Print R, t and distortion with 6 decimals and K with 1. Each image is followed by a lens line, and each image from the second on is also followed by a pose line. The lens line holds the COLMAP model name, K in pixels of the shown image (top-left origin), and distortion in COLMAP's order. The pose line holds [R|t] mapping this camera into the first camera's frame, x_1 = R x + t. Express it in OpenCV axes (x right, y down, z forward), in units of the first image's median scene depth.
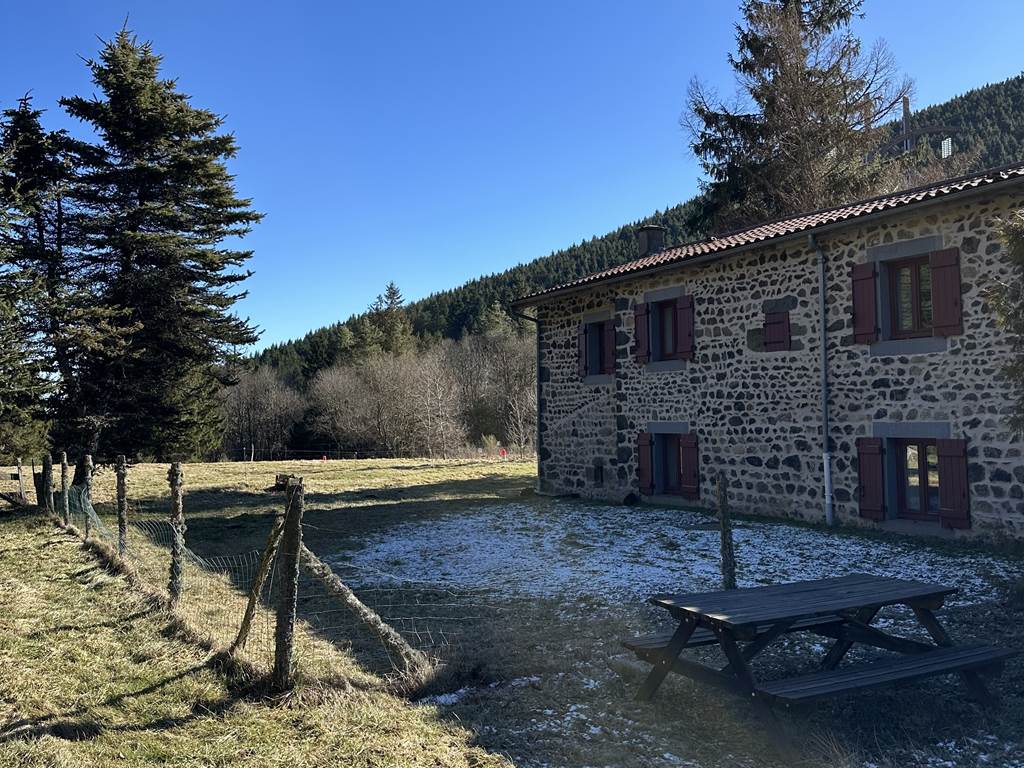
lens RADIAL K [[959.6, 0, 511.0], [0, 959.6, 384.8], [0, 0, 1]] dist [0.021494, -0.007187]
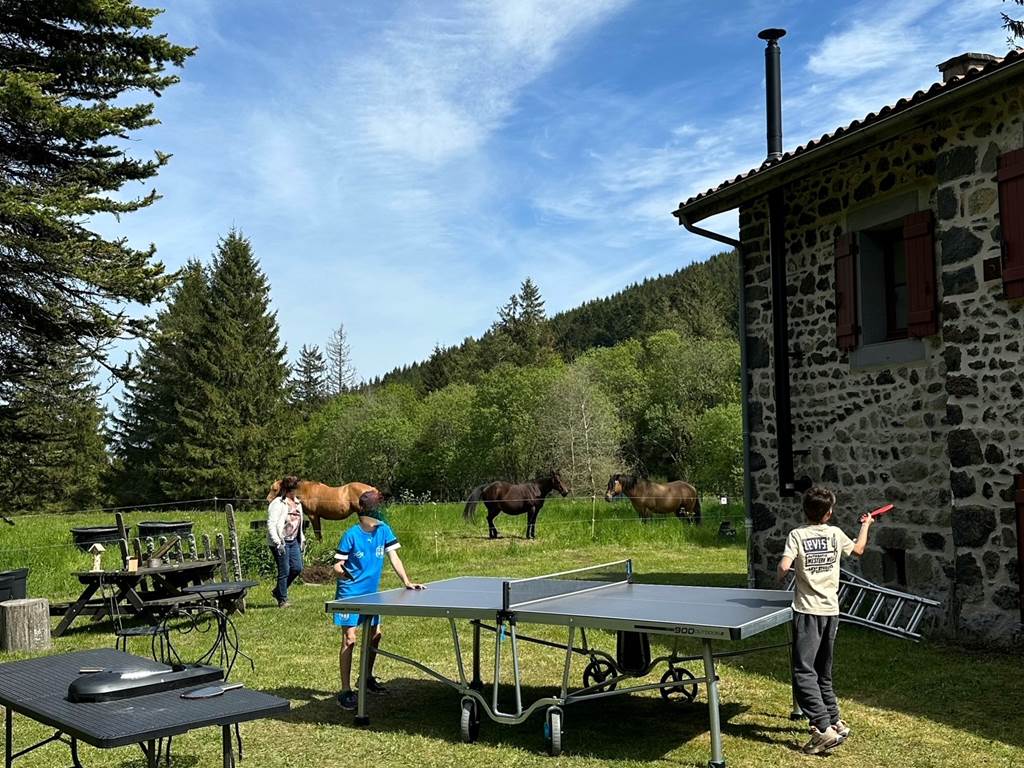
lens RADIAL K [[959.6, 0, 512.7], [0, 959.6, 386.7], [0, 0, 1]] dist [0.021494, -0.007187]
pose [[0.984358, -0.016911, -0.175365, -0.002145], [0.009842, 0.999107, -0.041101, 0.028256], [0.175903, 0.038732, 0.983645, 0.565182]]
